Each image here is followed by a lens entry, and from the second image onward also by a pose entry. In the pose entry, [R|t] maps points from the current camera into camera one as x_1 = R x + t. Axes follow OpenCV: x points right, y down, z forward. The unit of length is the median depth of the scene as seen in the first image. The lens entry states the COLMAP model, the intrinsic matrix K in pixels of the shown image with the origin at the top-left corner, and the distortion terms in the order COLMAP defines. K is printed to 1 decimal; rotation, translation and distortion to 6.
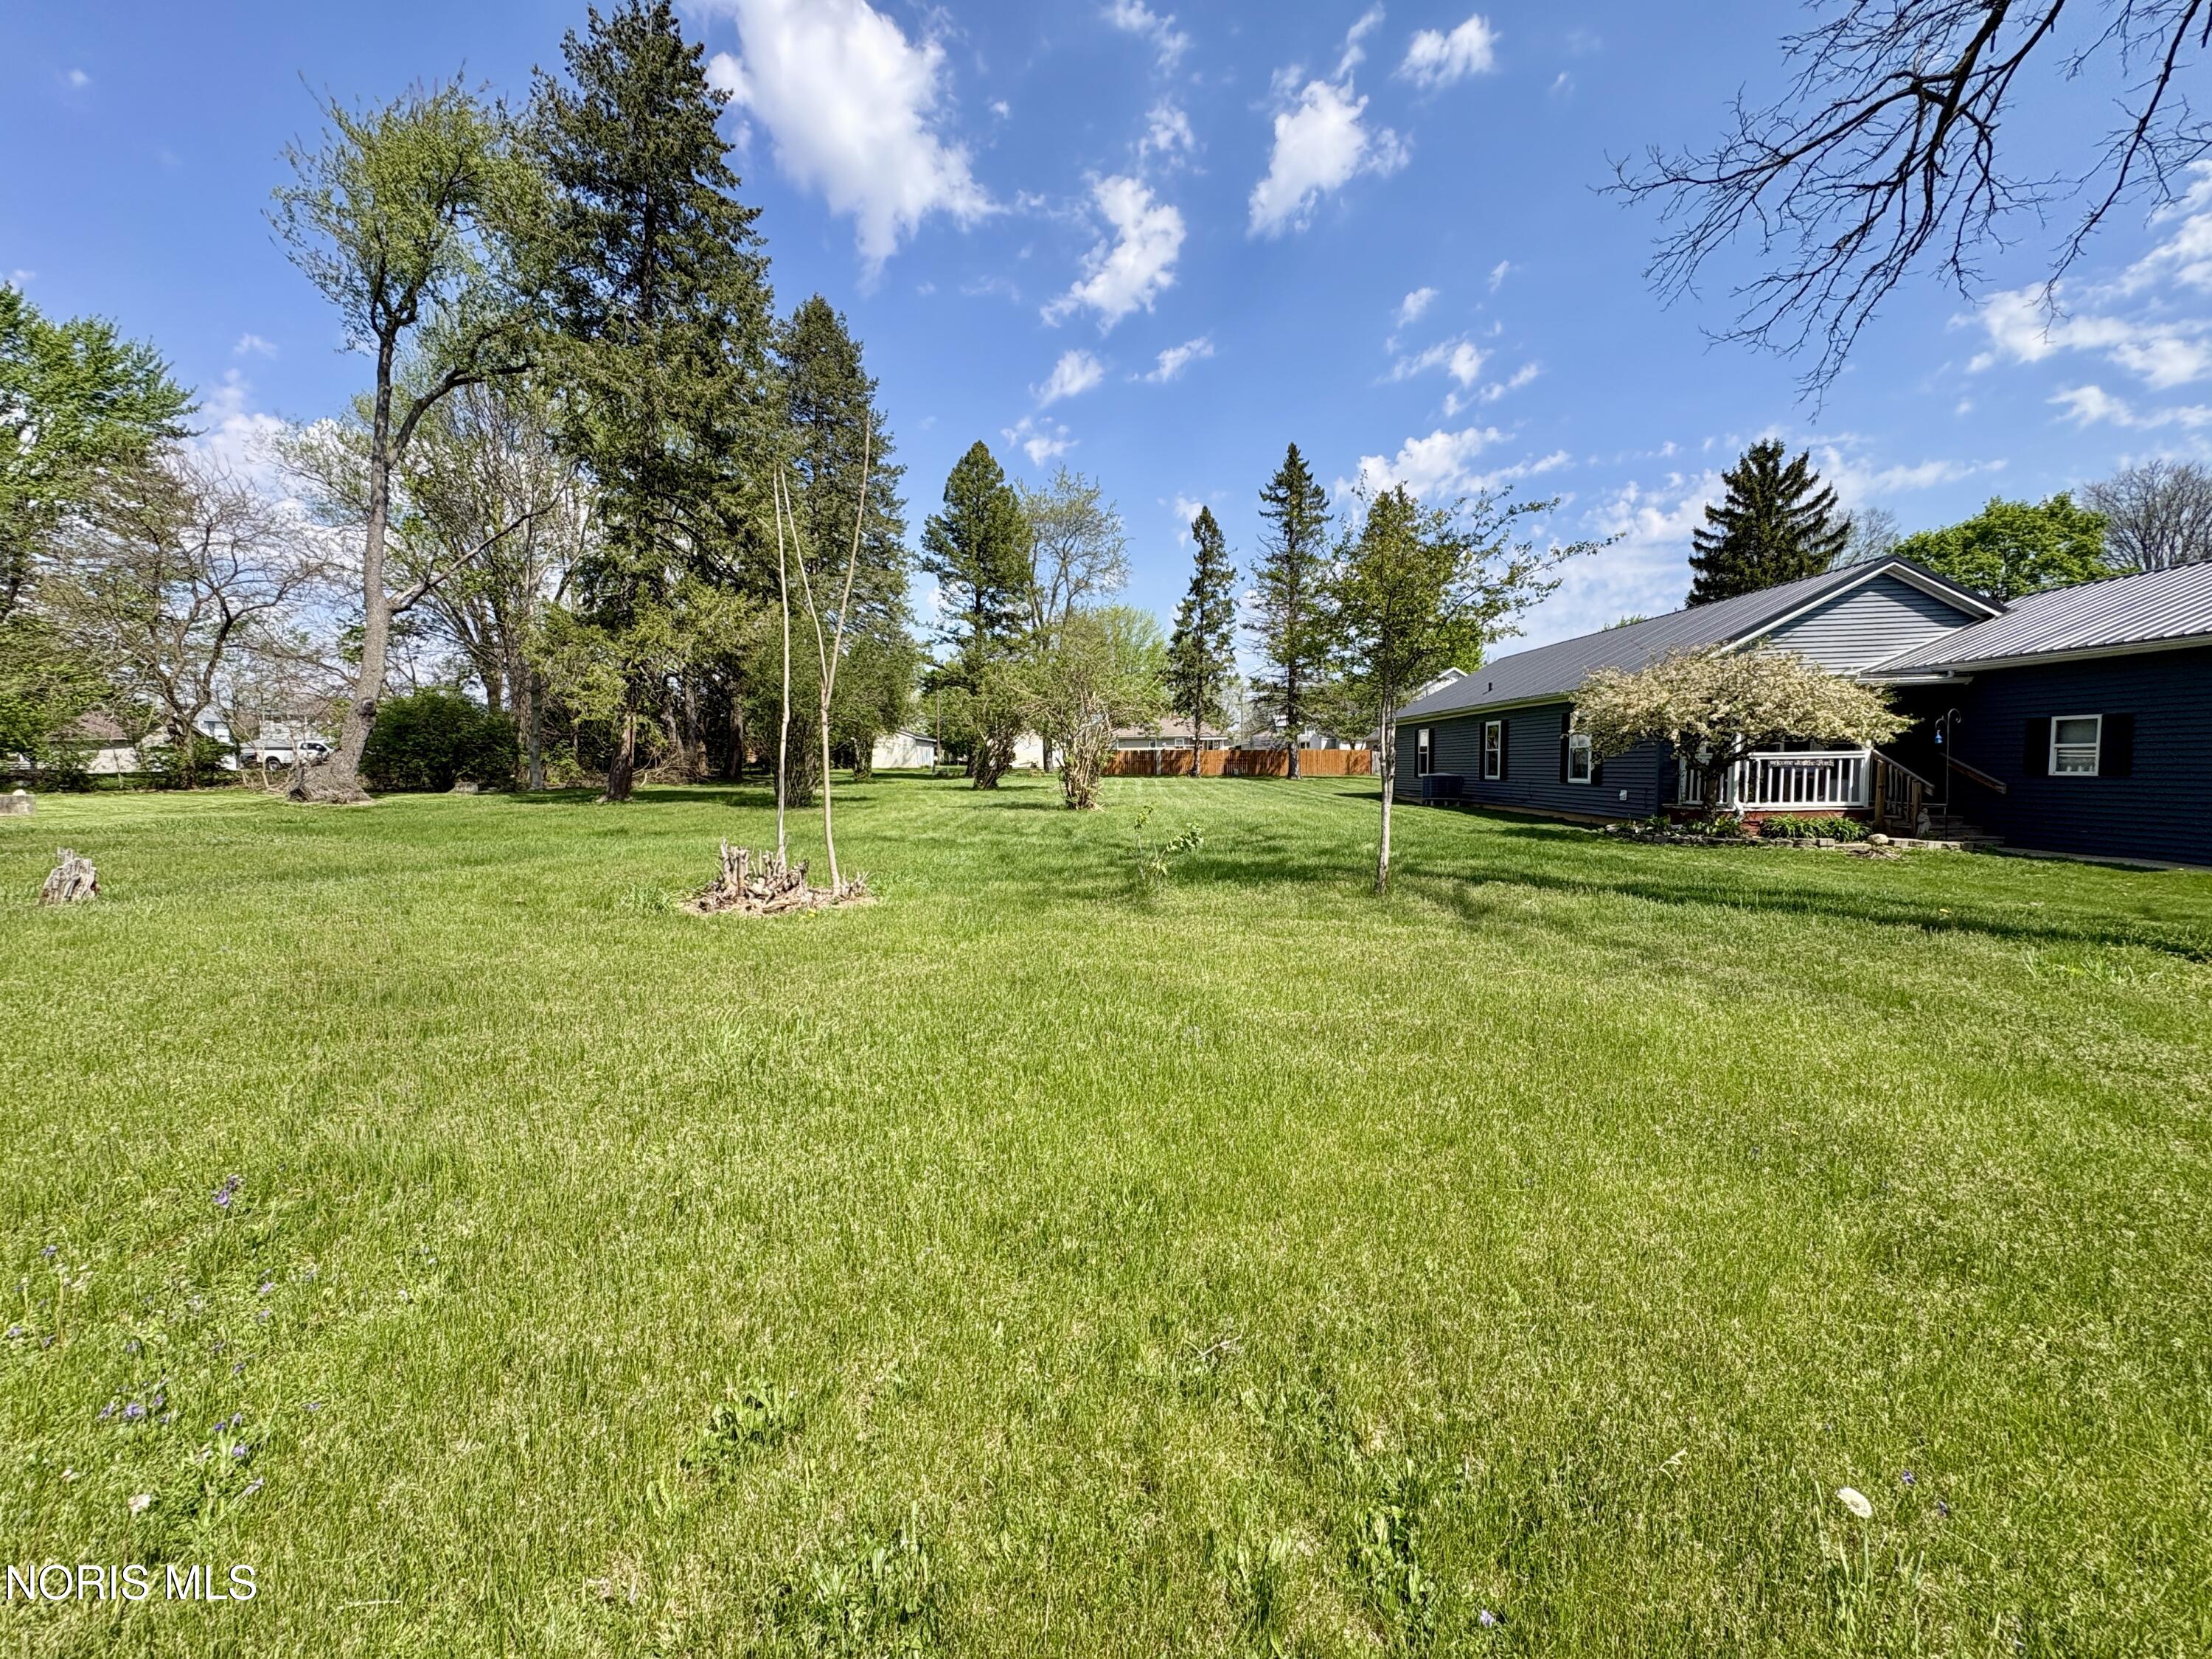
lens RADIAL K [[883.1, 0, 1106.6], [0, 883.1, 810.6], [0, 0, 1]] dist [-0.002810, 0.000634]
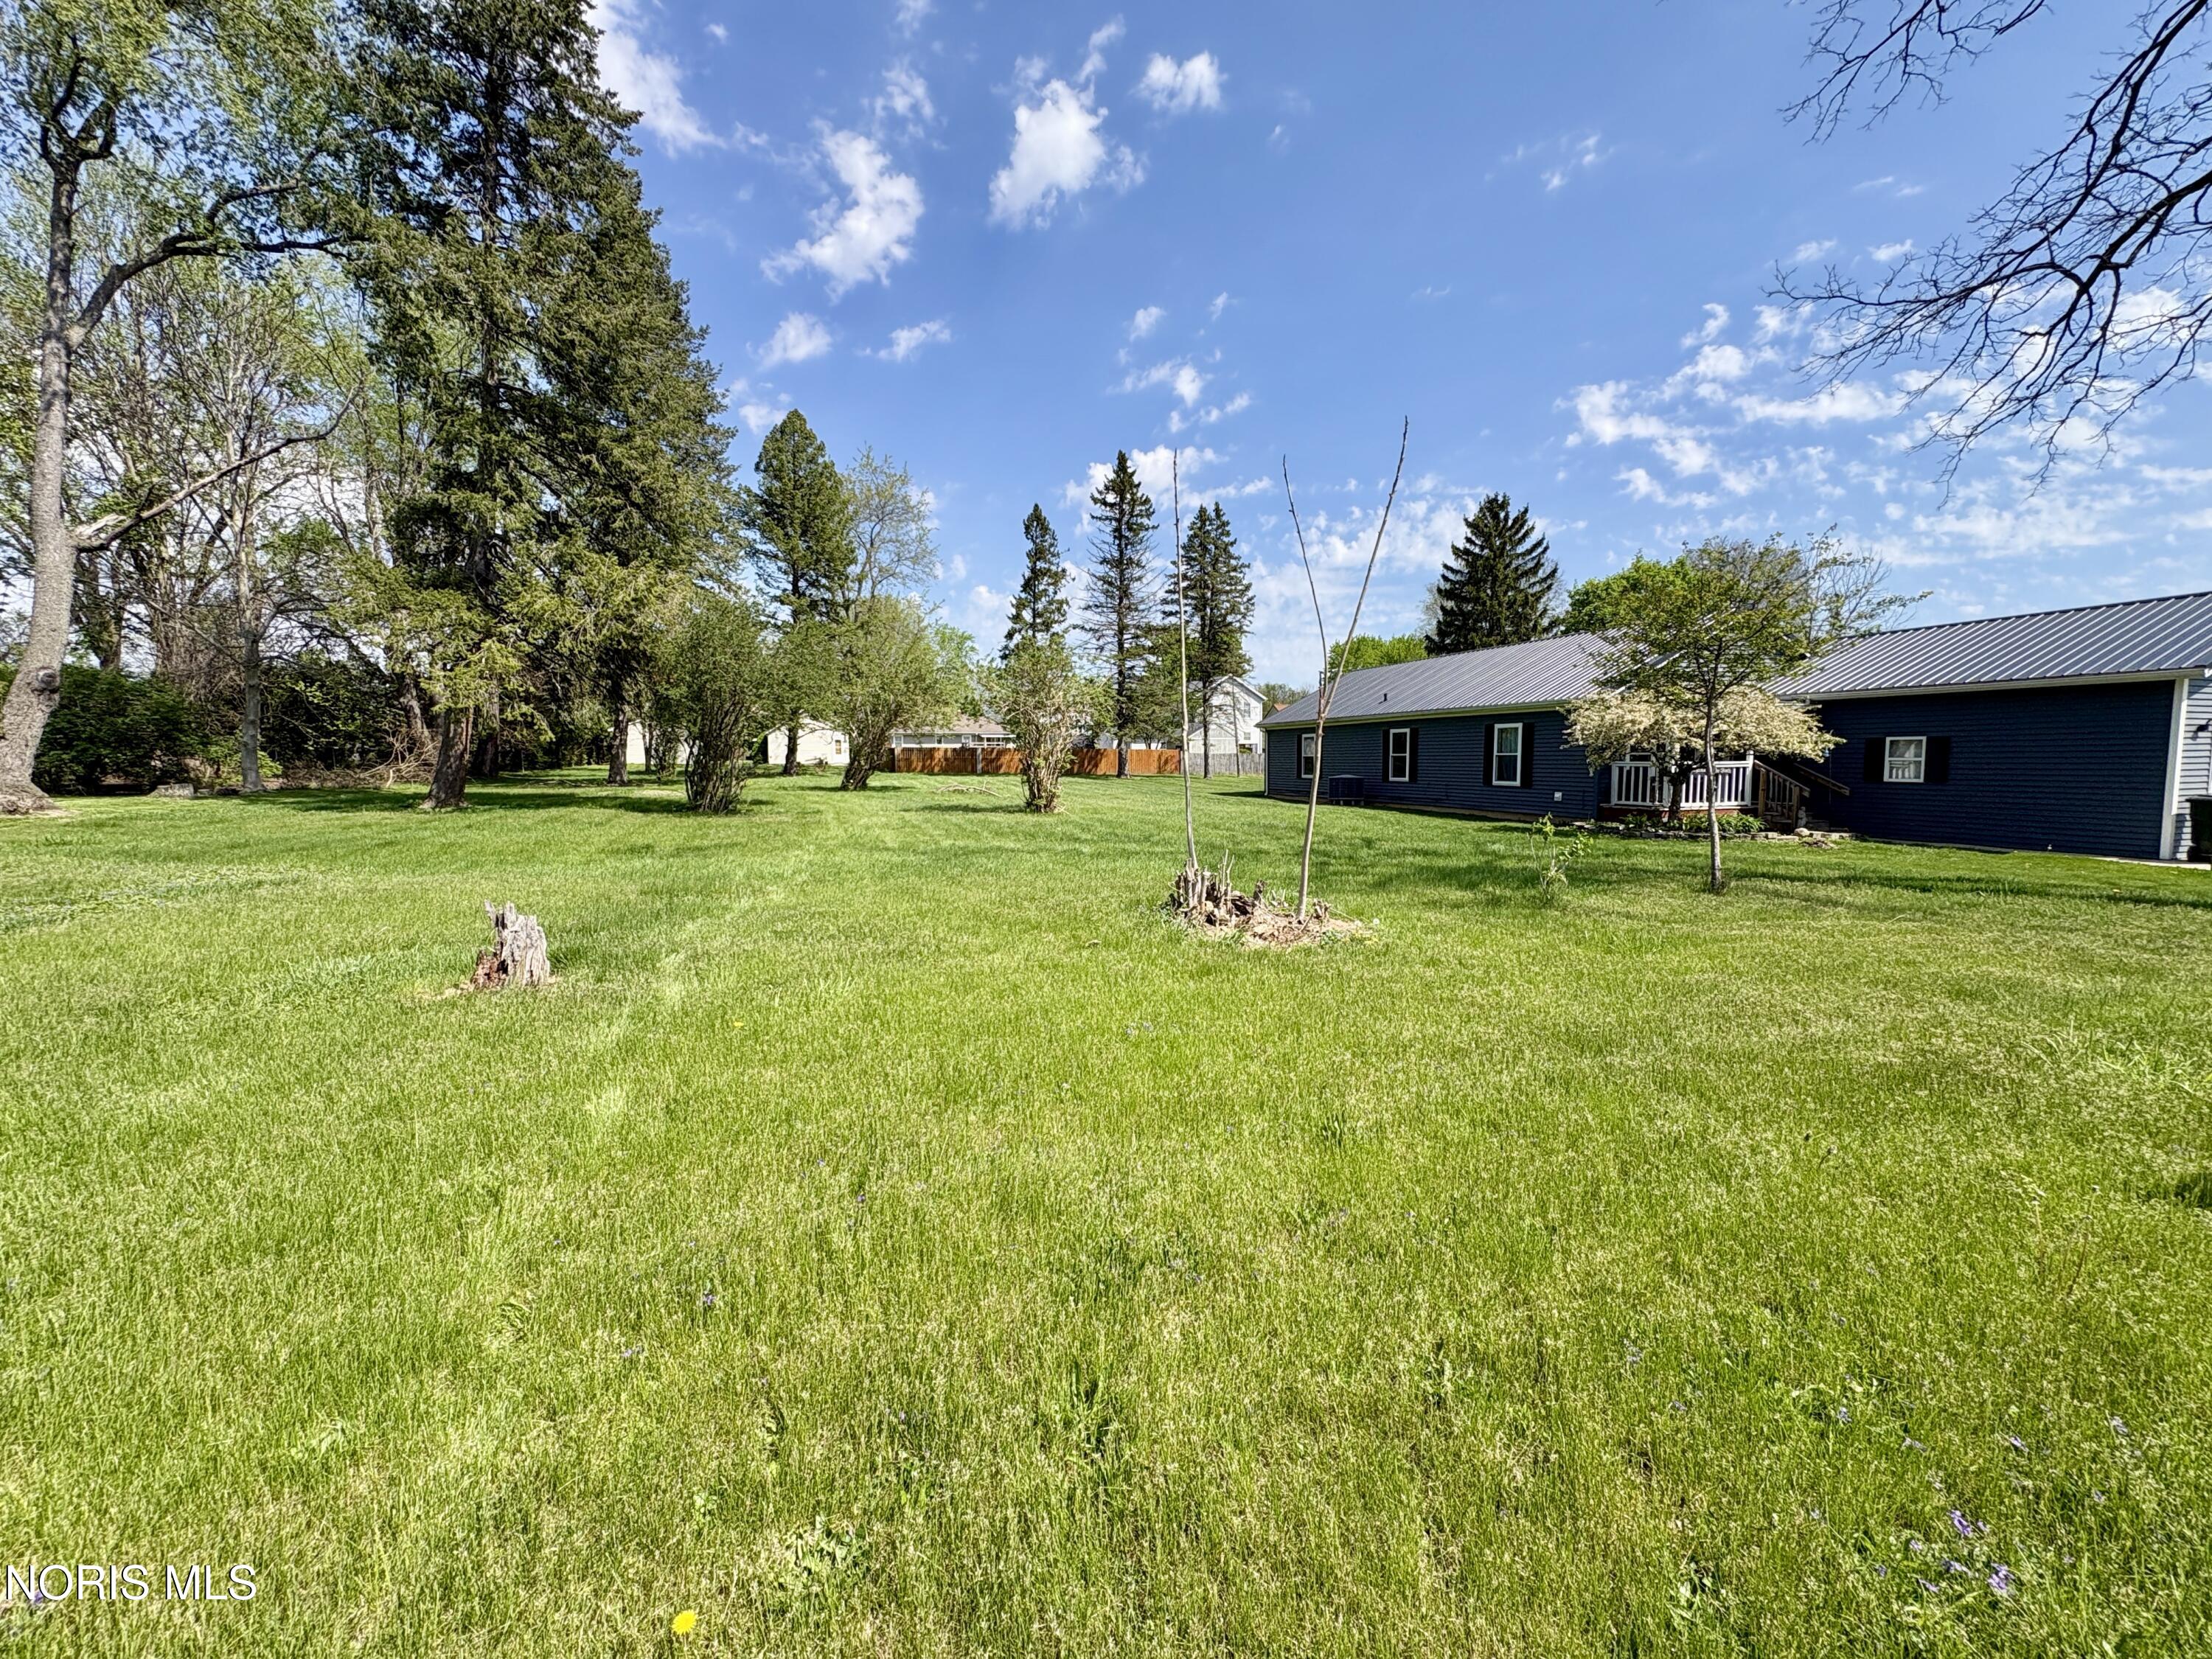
lens RADIAL K [[883.1, 0, 1108.2], [0, 883.1, 833.9], [0, 0, 1]] dist [-0.002810, 0.000634]
pose [[0.953114, -0.017709, 0.302092, -0.118104], [0.008581, 0.999466, 0.031517, -0.003065], [-0.302489, -0.027447, 0.952758, 0.016357]]
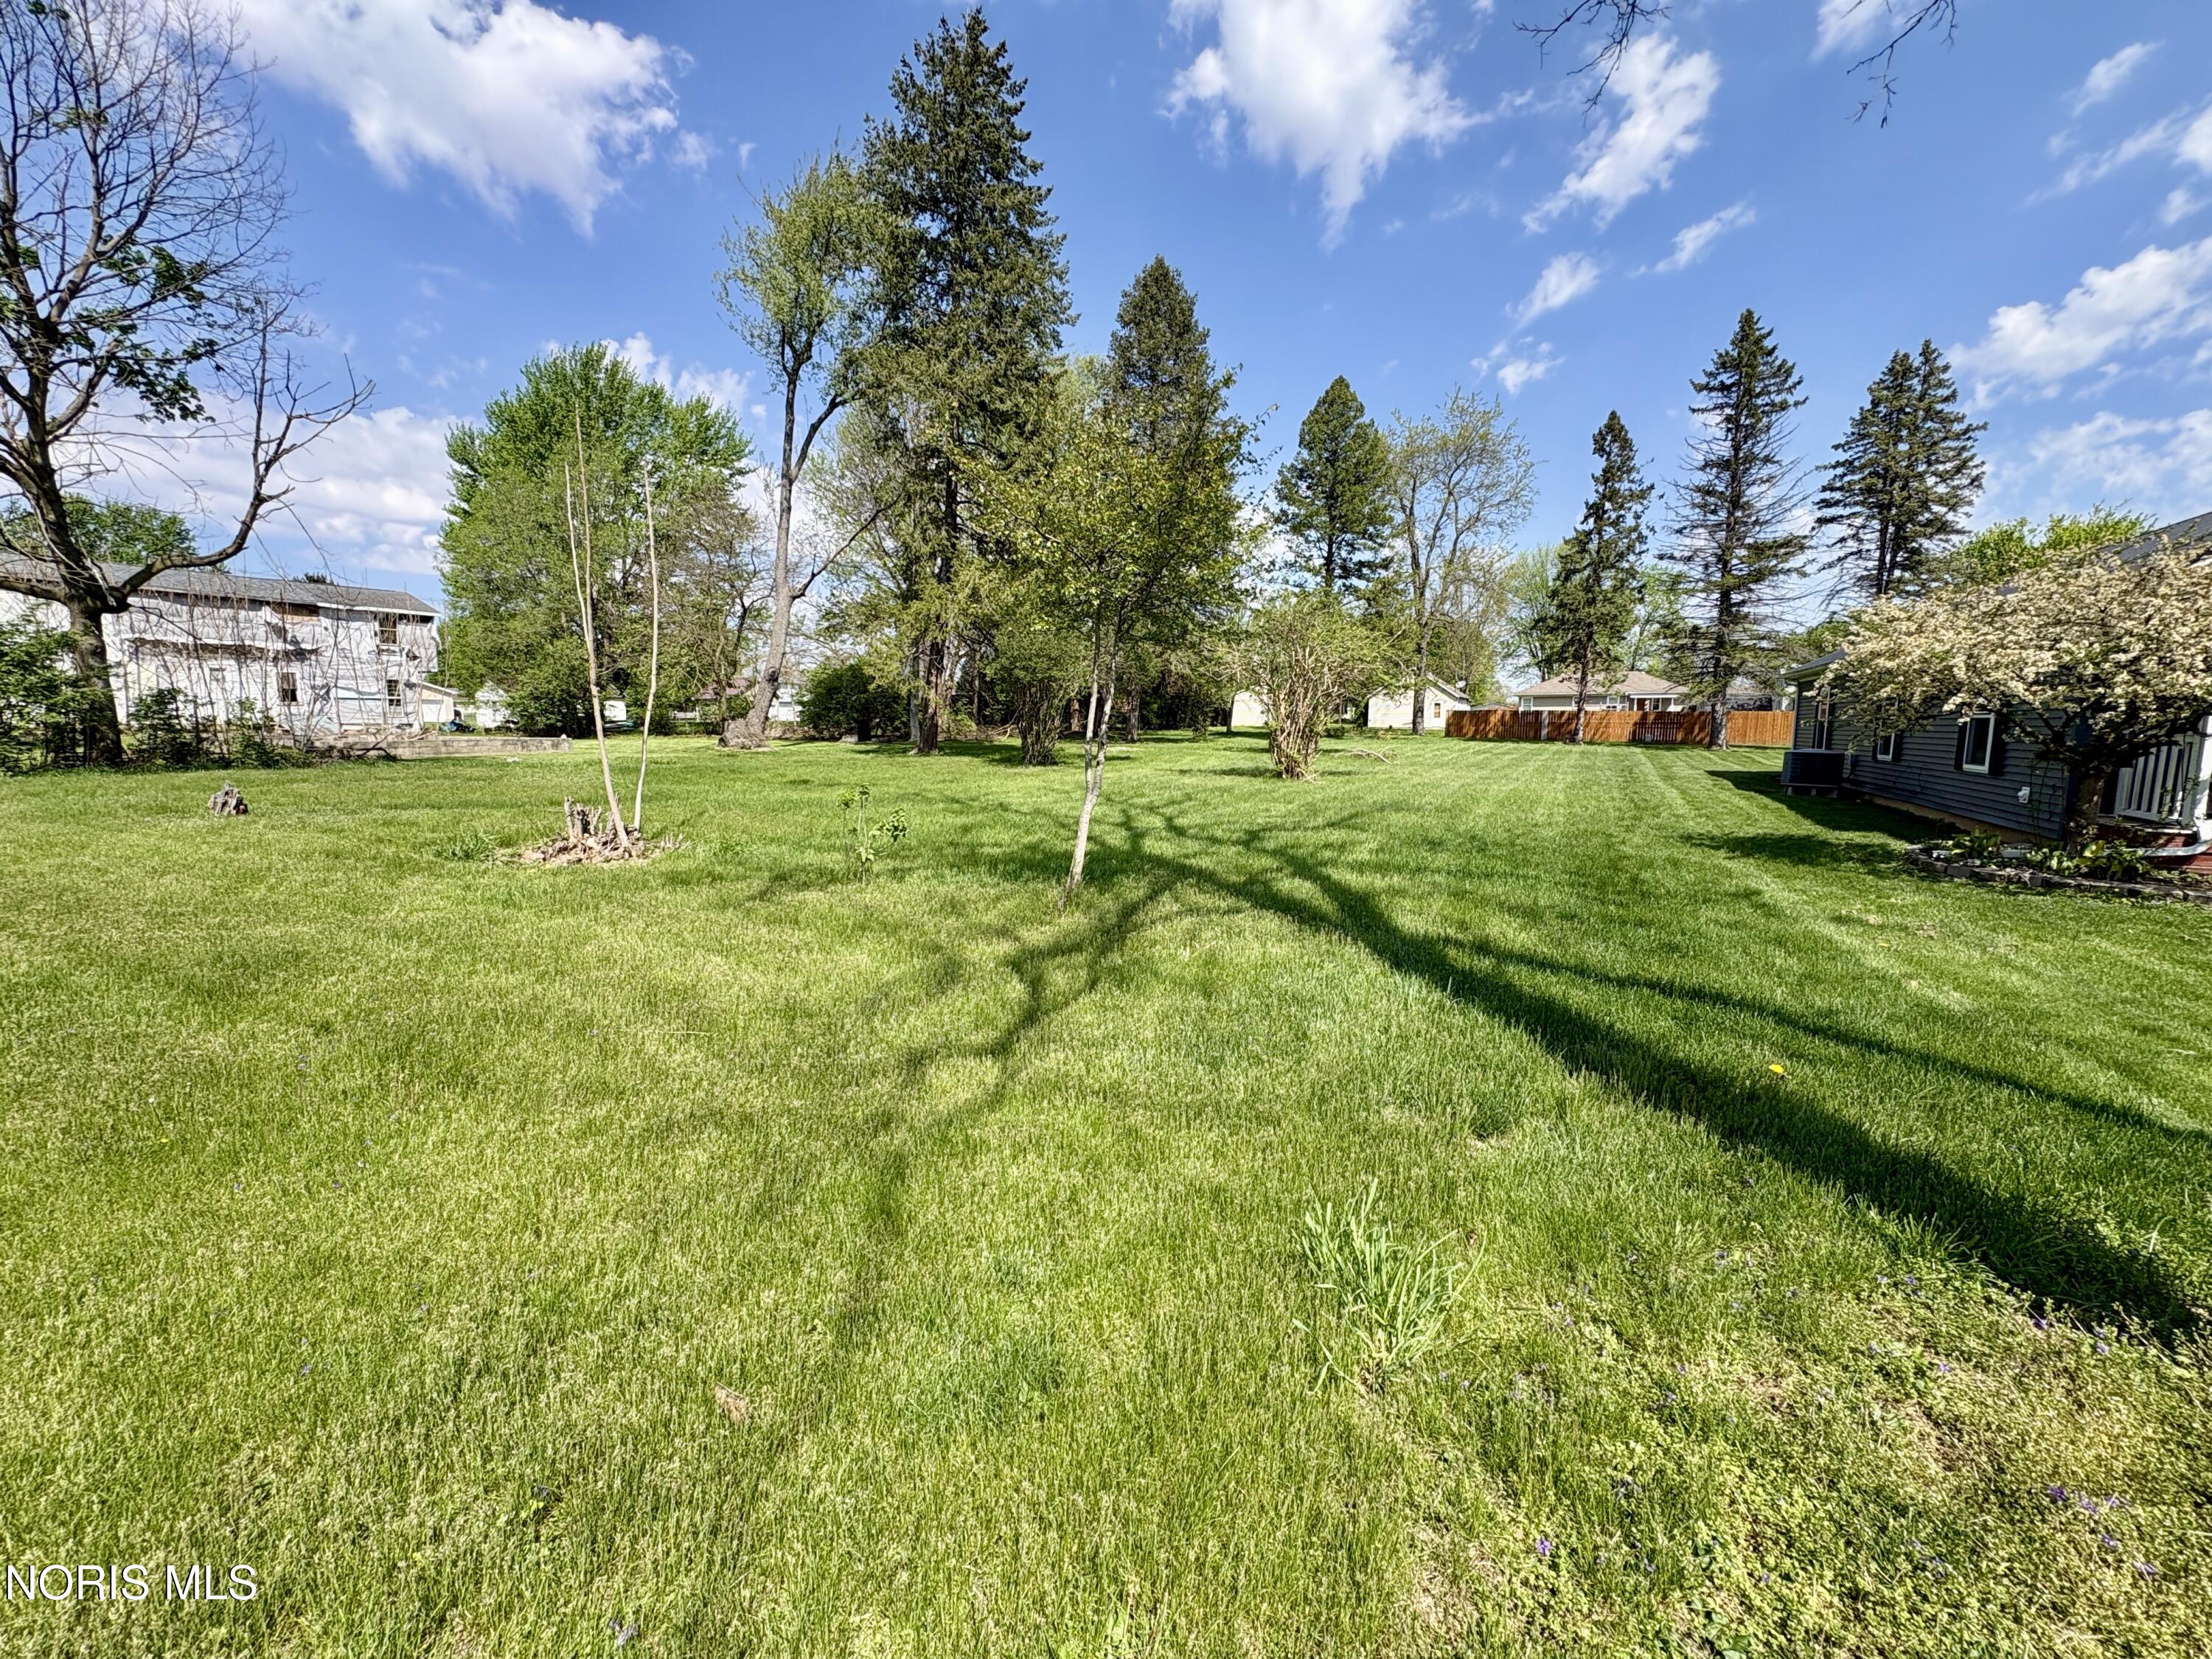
lens RADIAL K [[883.1, 0, 1118.9], [0, 883.1, 782.0], [0, 0, 1]] dist [-0.002810, 0.000634]
pose [[0.878459, 0.046267, -0.475572, 0.113228], [-0.038854, 0.998922, 0.025413, -0.006641], [0.476235, -0.003846, 0.879310, 0.067417]]
